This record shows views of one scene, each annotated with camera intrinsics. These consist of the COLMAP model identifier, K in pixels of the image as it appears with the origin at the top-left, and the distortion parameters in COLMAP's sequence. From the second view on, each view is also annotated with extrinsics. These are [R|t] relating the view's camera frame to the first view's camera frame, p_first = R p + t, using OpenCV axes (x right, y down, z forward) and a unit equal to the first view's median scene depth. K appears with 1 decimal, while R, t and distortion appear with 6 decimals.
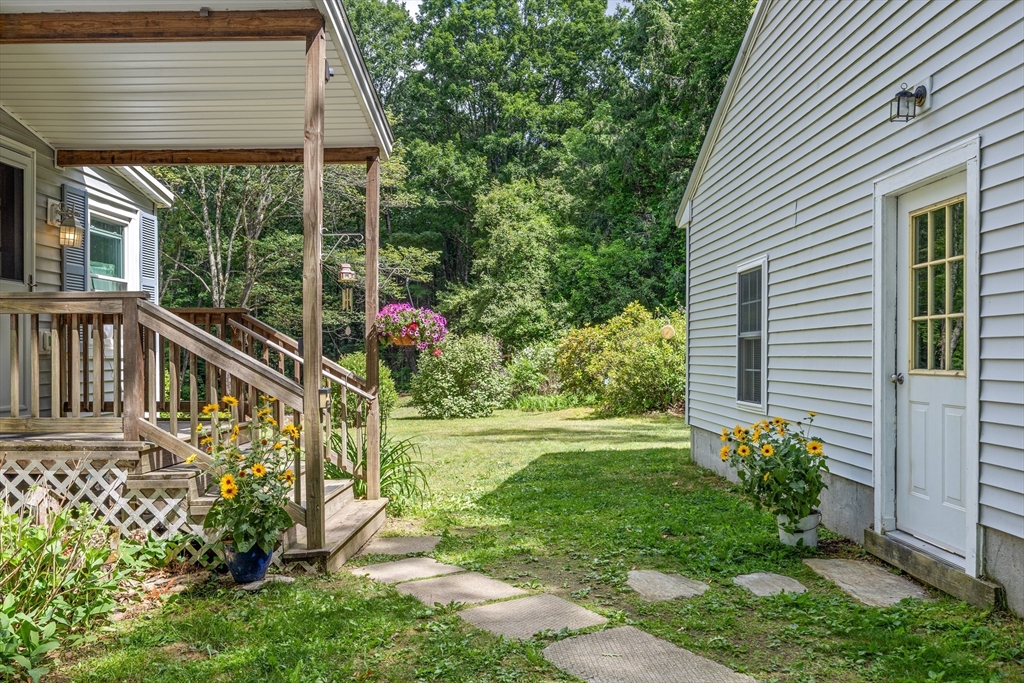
lens RADIAL K [[856.0, 0, 513.5], [0, 856.0, 345.8], [0, 0, 1]] dist [0.011488, 0.000815]
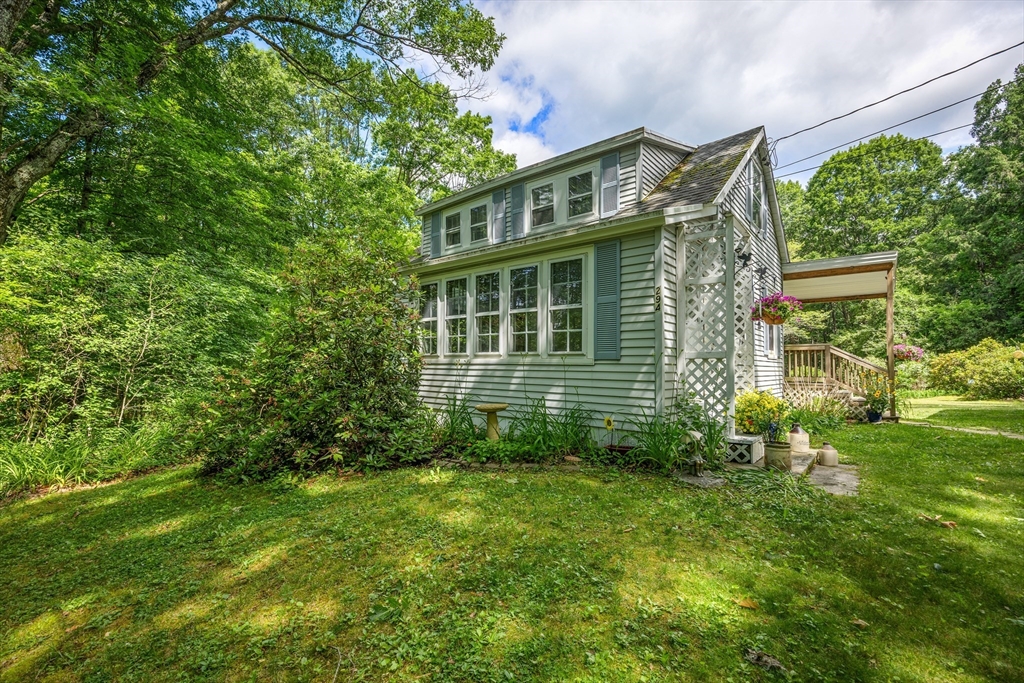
lens RADIAL K [[443.7, 0, 510.9], [0, 443.7, 343.9], [0, 0, 1]] dist [-0.018401, 0.000082]
pose [[0.786391, -0.021558, -0.617352, -0.052465], [-0.007003, 0.999015, -0.043807, 0.005120], [0.617689, 0.038773, 0.785466, -0.202770]]
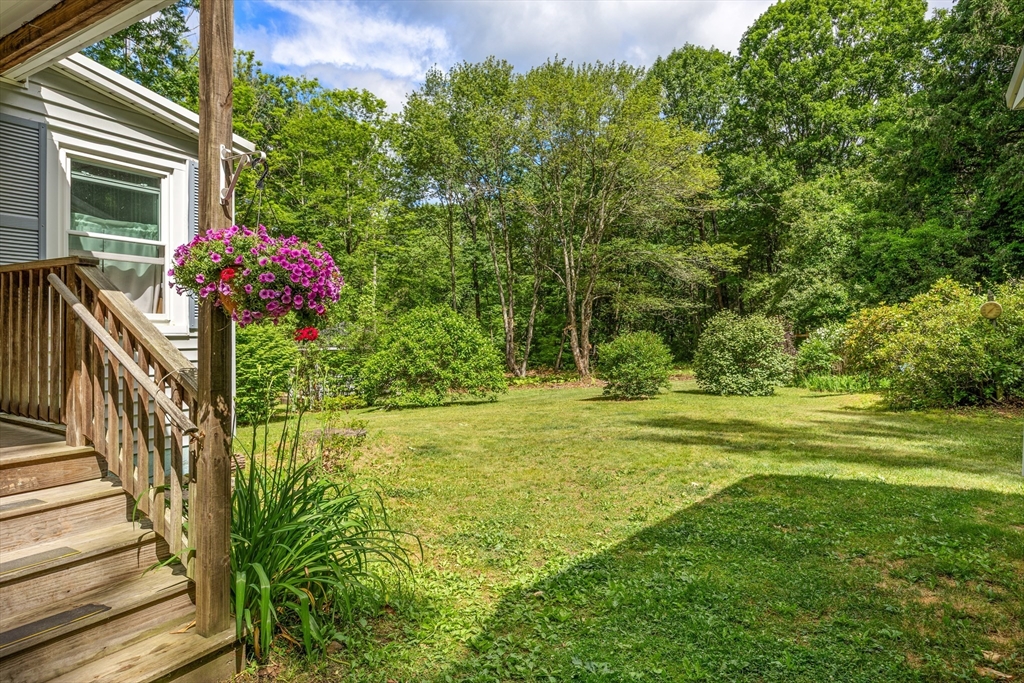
lens RADIAL K [[591.2, 0, 509.6], [0, 591.2, 341.6], [0, 0, 1]] dist [0.003896, -0.011832]
pose [[0.873323, 0.016709, -0.486854, 0.030478], [-0.004184, 0.999632, 0.026803, 0.000689], [0.487123, -0.021371, 0.873072, 0.163612]]
